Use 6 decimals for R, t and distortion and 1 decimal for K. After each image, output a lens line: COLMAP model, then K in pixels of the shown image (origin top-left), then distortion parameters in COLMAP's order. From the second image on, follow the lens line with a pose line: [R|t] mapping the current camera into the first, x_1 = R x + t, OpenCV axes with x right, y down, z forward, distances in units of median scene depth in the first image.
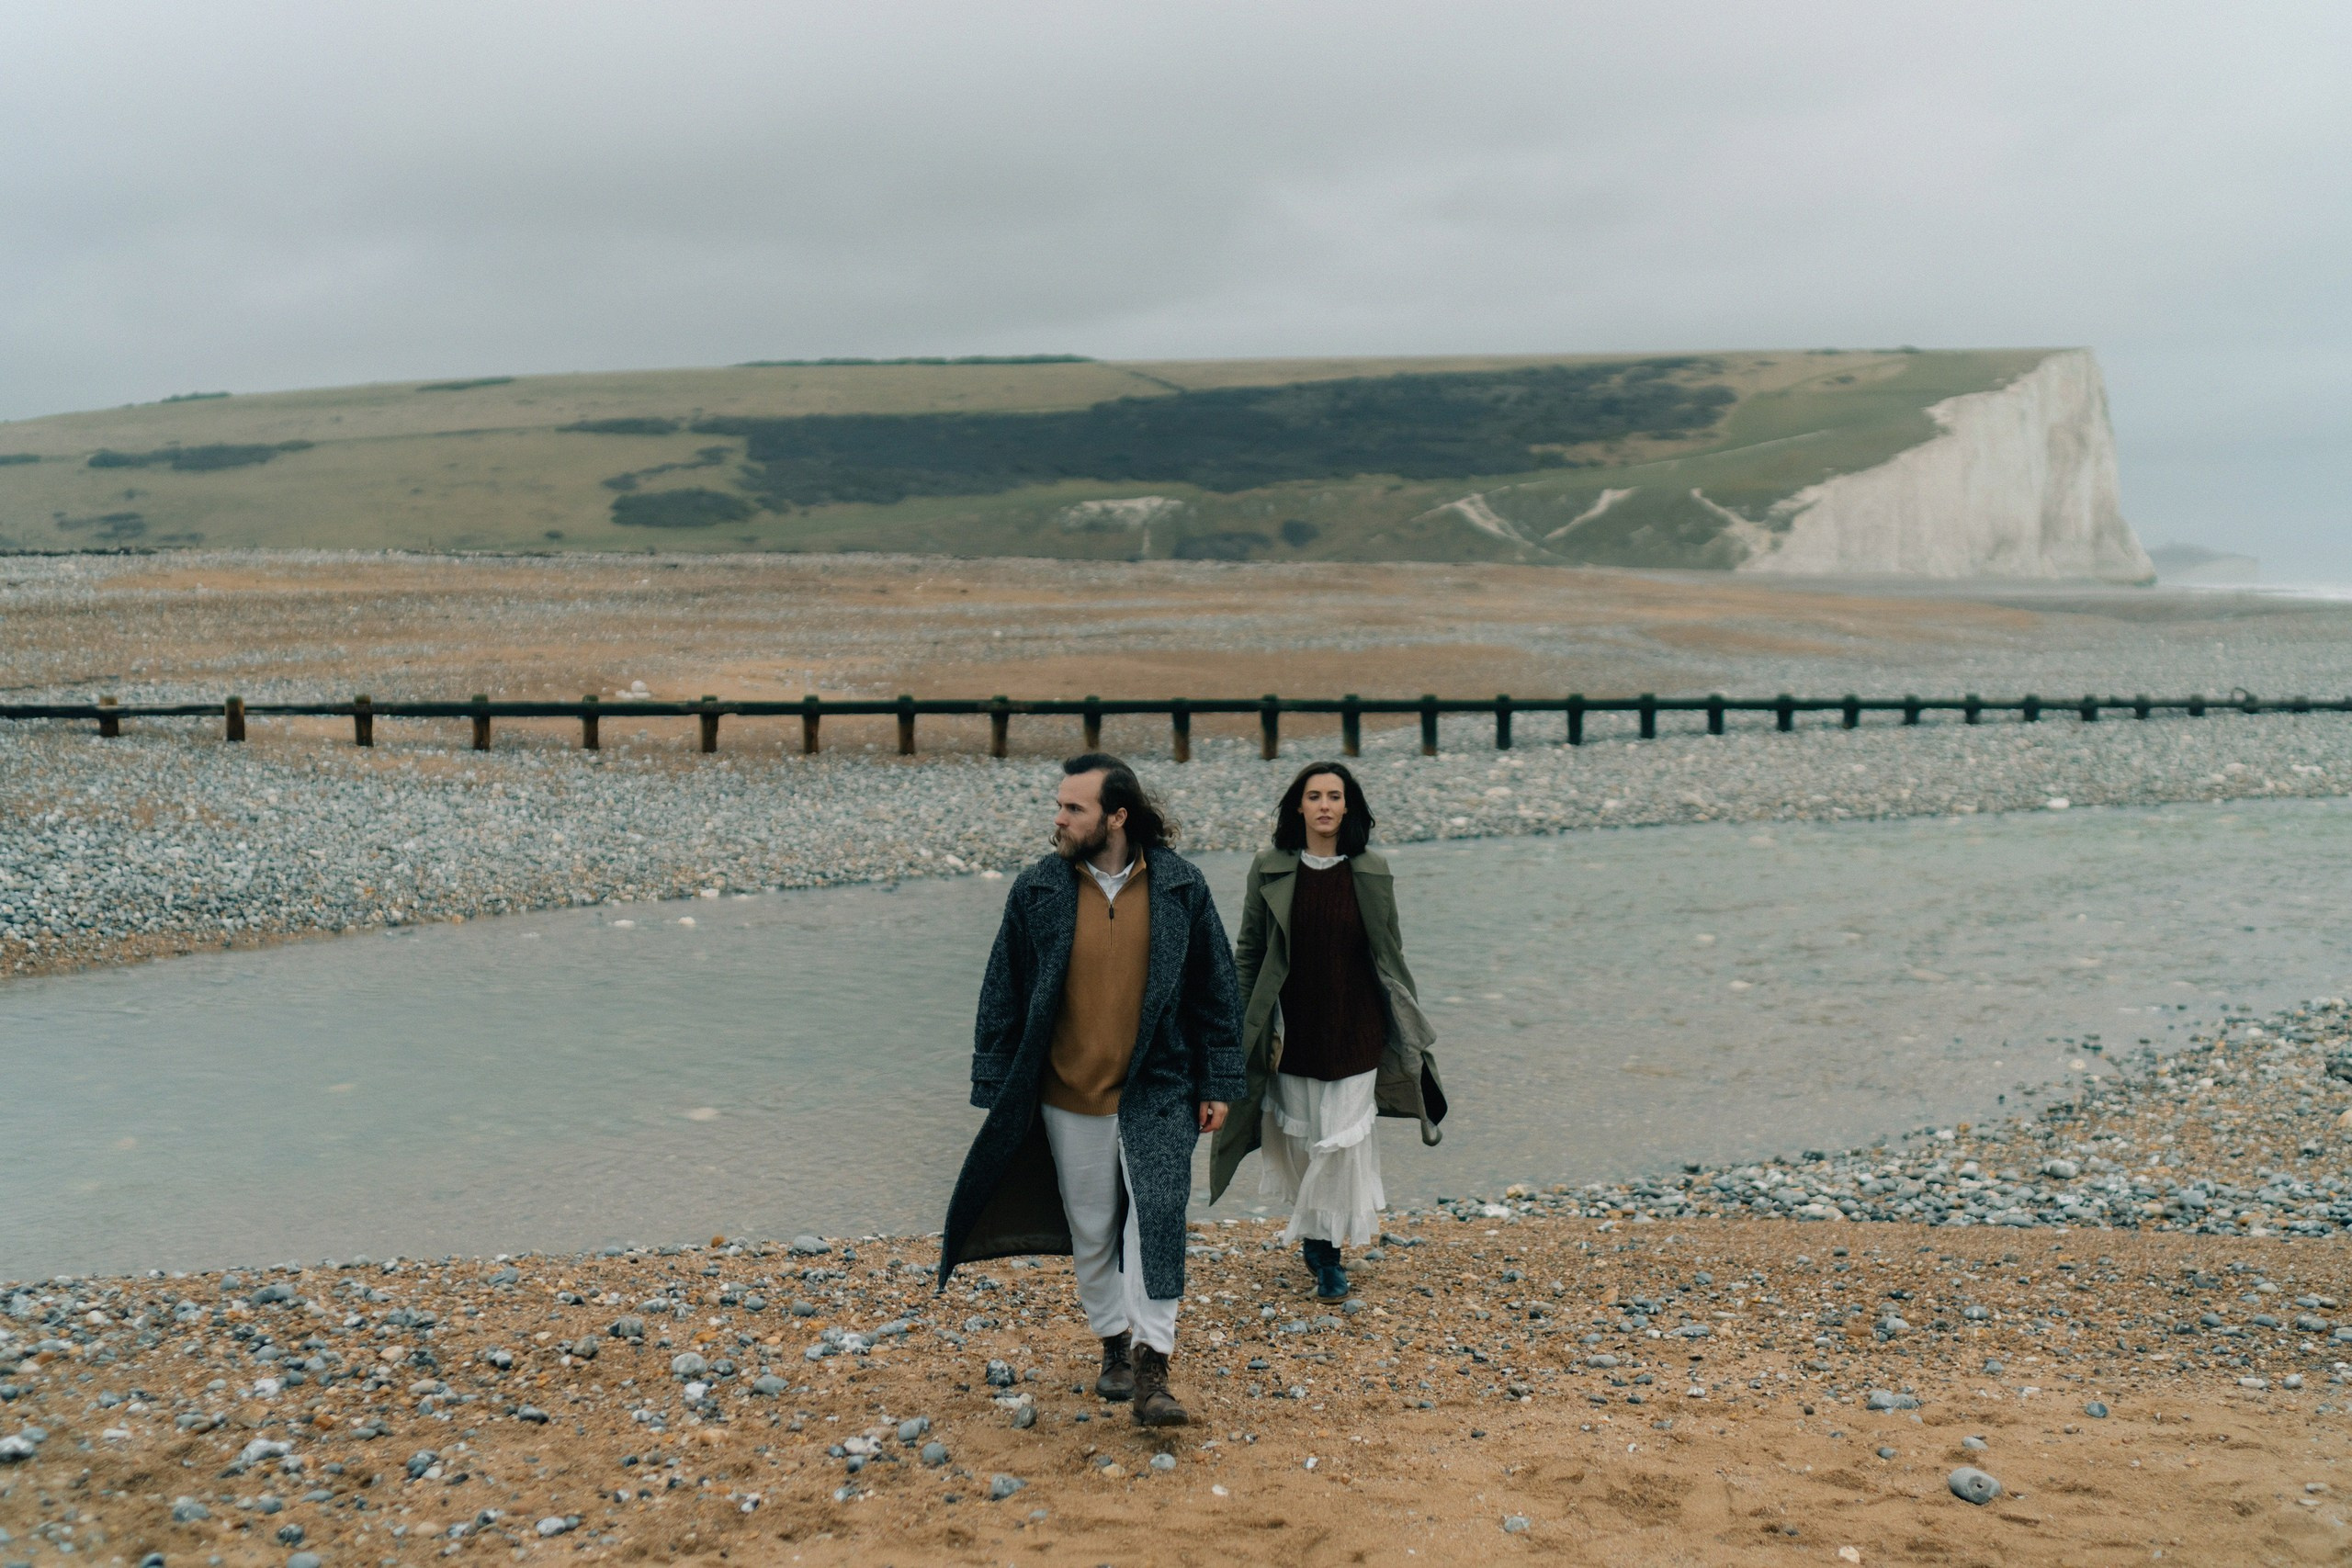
lens RADIAL K [[2207.4, 0, 1176.0], [0, 2207.4, 784.0], [0, 0, 1]] dist [-0.019258, 0.018186]
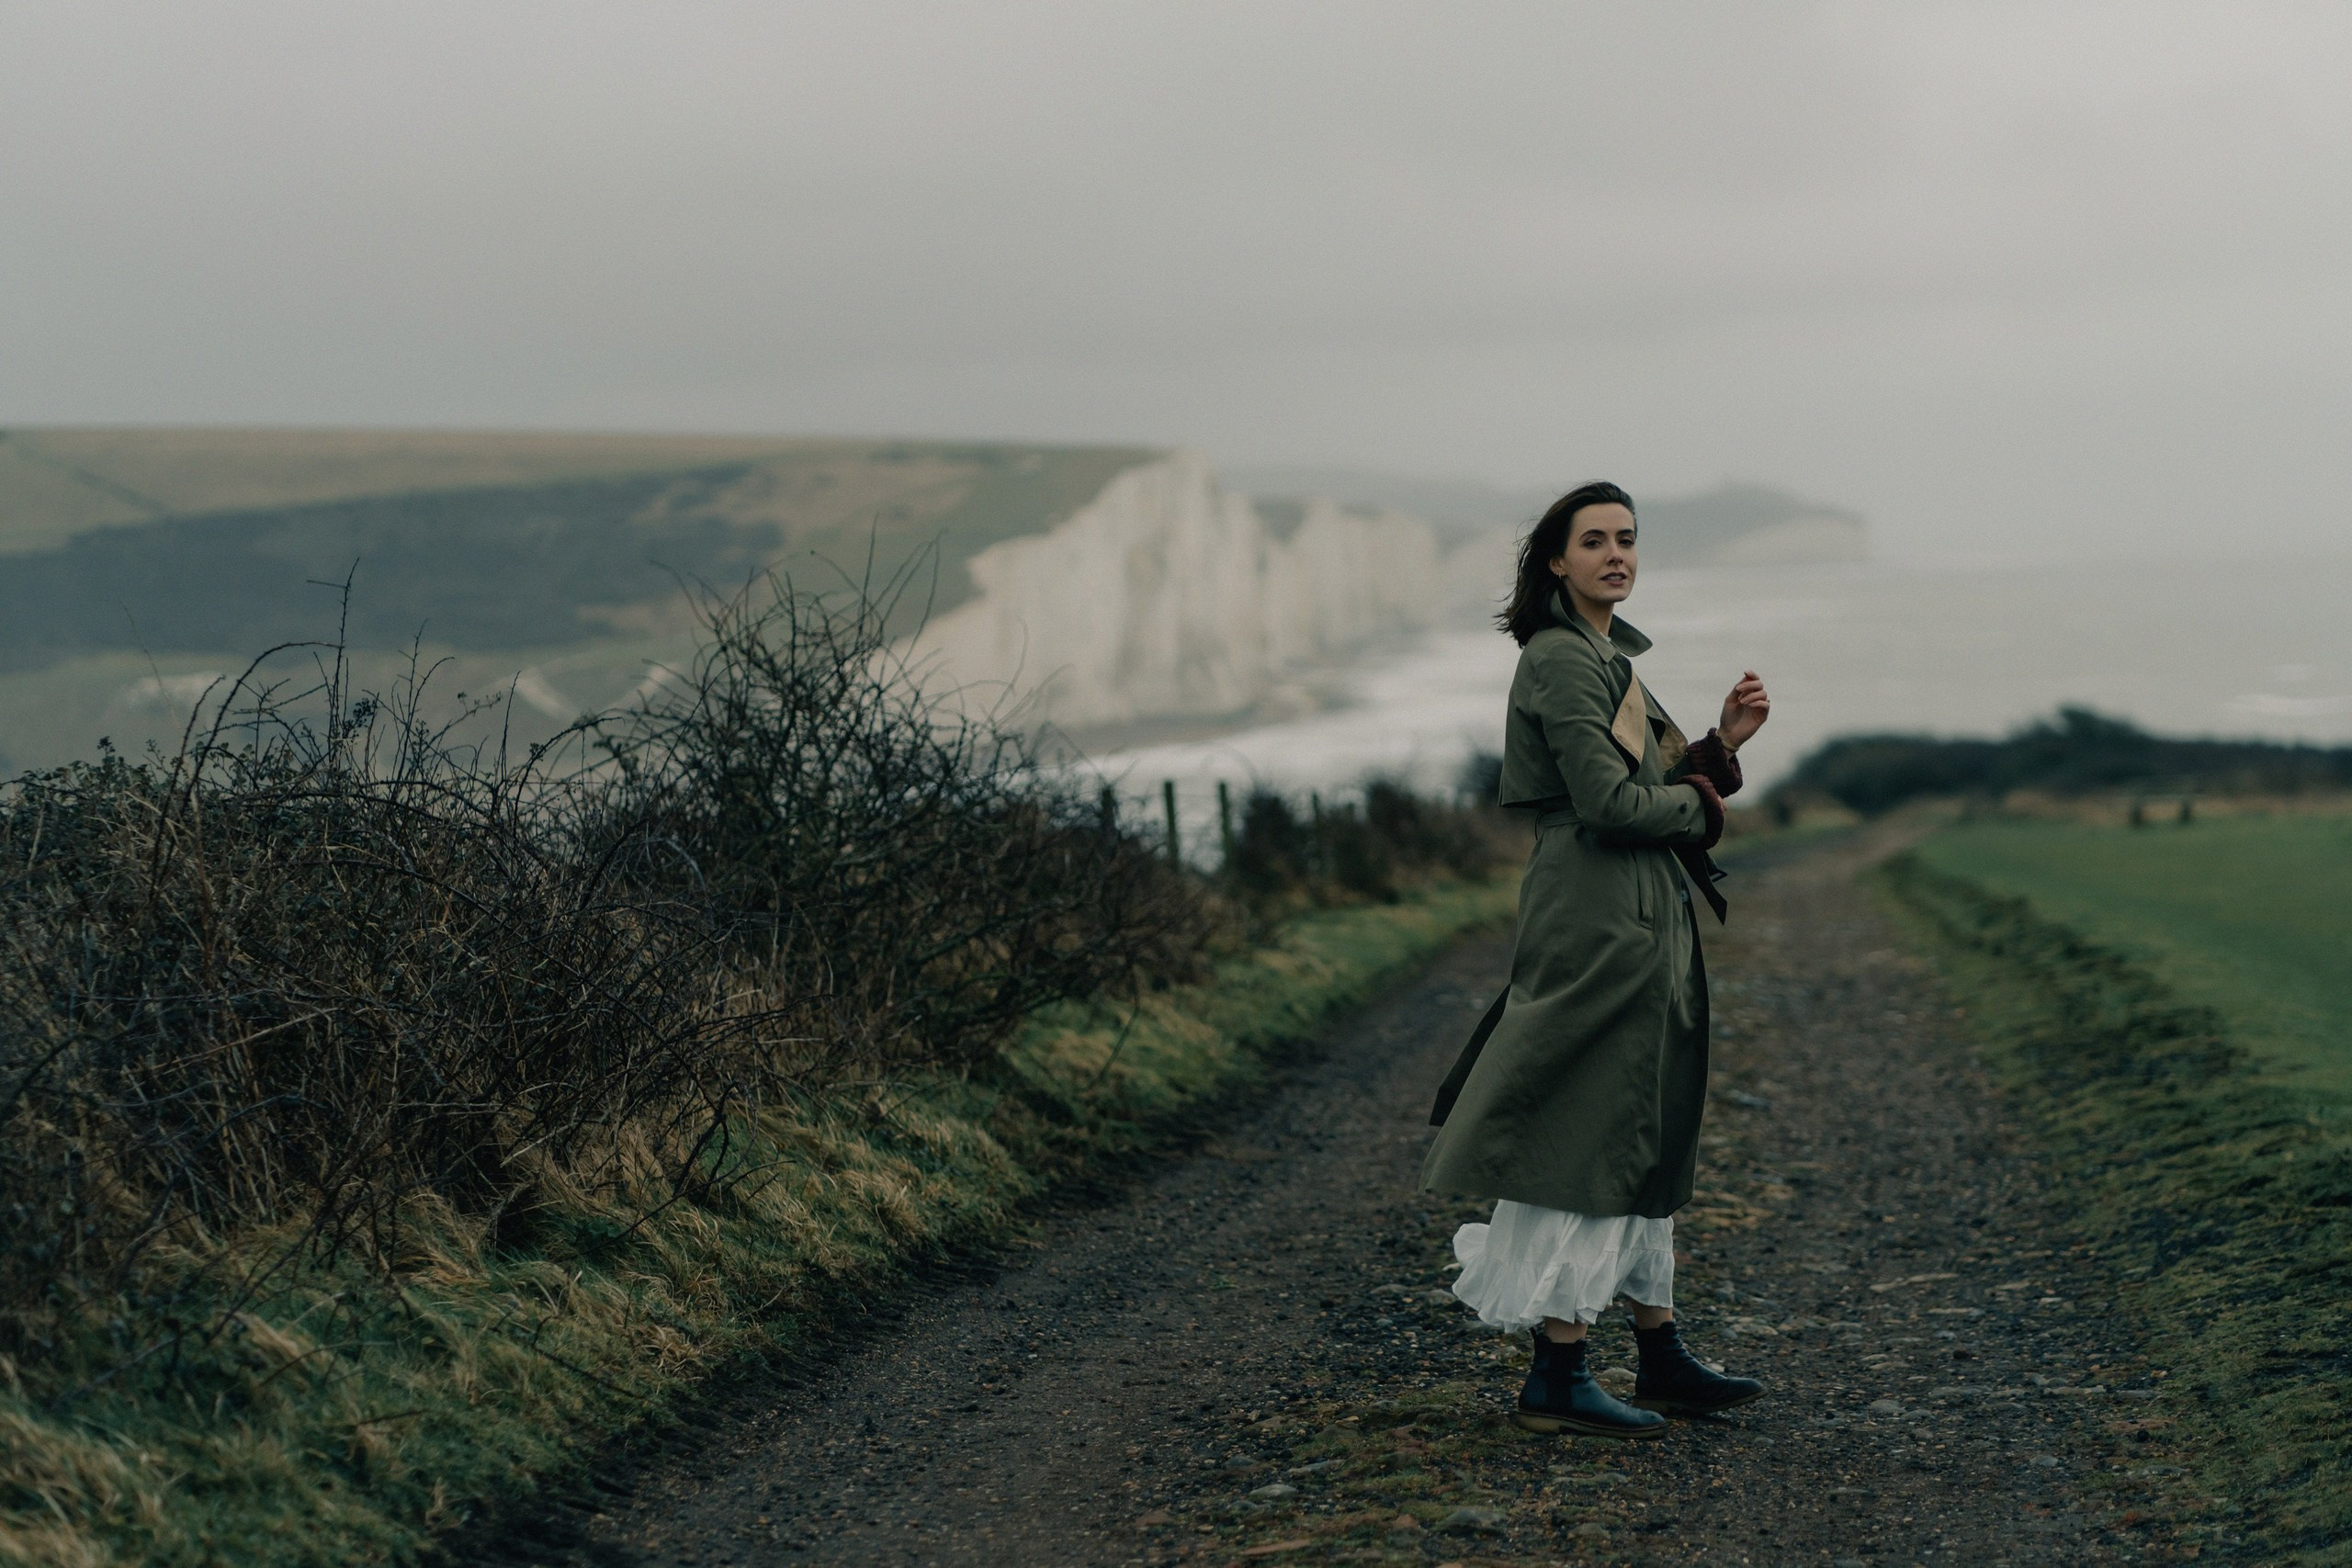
lens RADIAL K [[5554.4, 0, 1176.0], [0, 5554.4, 784.0], [0, 0, 1]] dist [-0.004390, -0.328773]
pose [[0.956771, -0.022101, 0.290003, -0.333842], [0.034859, 0.998635, -0.038900, 0.034382], [-0.288747, 0.047328, 0.956235, -1.577309]]
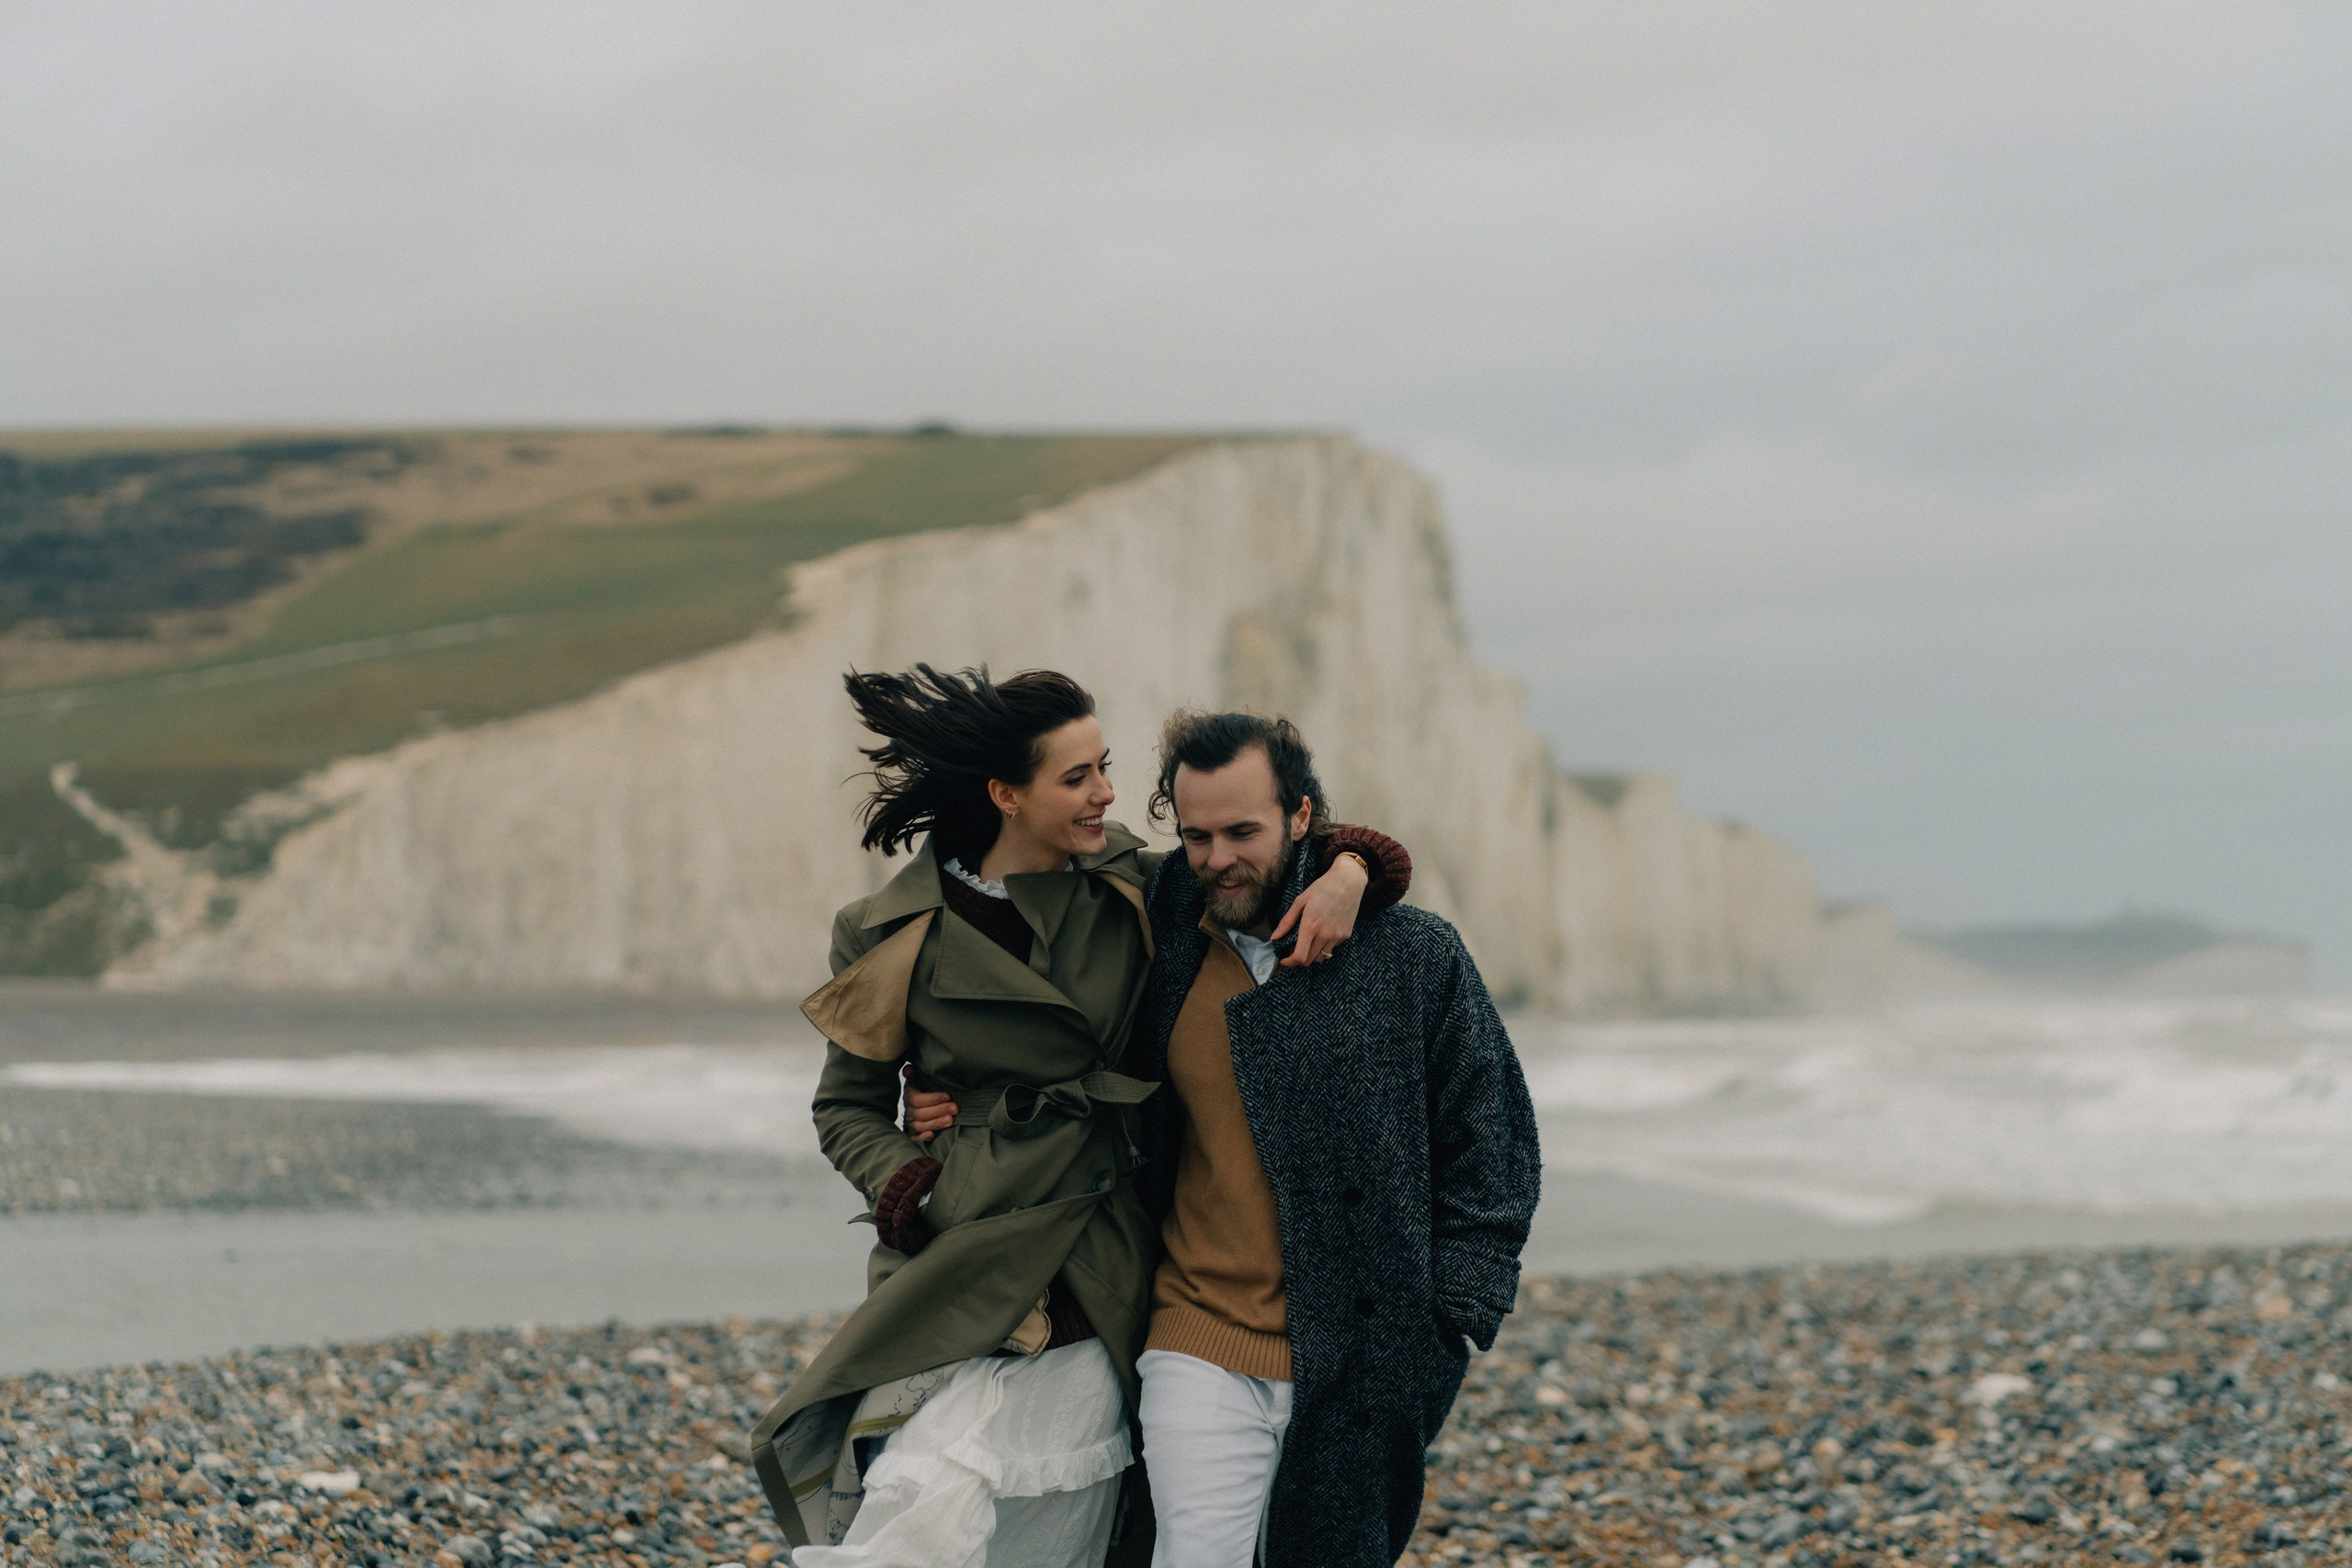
lens RADIAL K [[5554.4, 0, 1176.0], [0, 5554.4, 784.0], [0, 0, 1]] dist [-0.004390, -0.328773]
pose [[0.973432, 0.003759, 0.228944, 0.199705], [0.026402, 0.991353, -0.128536, -0.001846], [-0.227448, 0.131165, 0.964916, 0.027294]]
